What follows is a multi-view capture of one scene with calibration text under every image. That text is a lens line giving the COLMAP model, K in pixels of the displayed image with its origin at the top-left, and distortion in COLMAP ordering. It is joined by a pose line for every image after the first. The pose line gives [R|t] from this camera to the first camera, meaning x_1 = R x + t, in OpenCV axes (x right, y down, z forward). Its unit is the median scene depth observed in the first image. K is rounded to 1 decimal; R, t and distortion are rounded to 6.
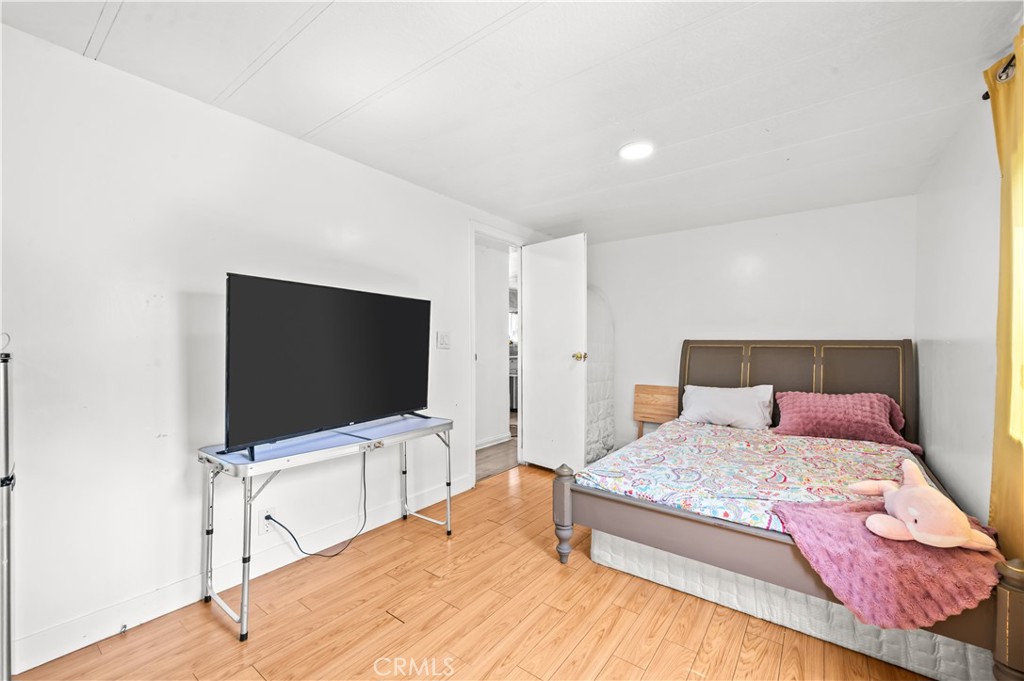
lens RADIAL K [[417.3, 0, 512.0], [0, 417.3, 340.5], [0, 0, 1]] dist [-0.000429, 0.000039]
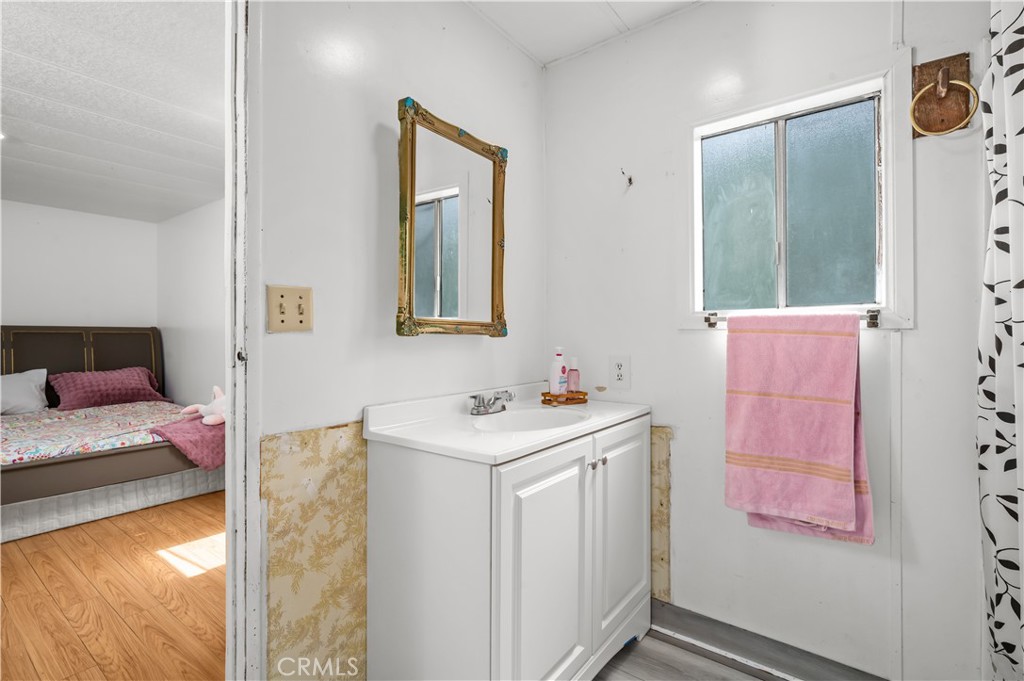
lens RADIAL K [[462.3, 0, 512.0], [0, 462.3, 340.5], [0, 0, 1]] dist [-0.001346, -0.000325]
pose [[-0.009037, -0.009384, 0.999915, -0.622305], [0.001419, 0.999955, 0.009397, 0.030393], [-0.999958, 0.001504, -0.009023, -0.182371]]
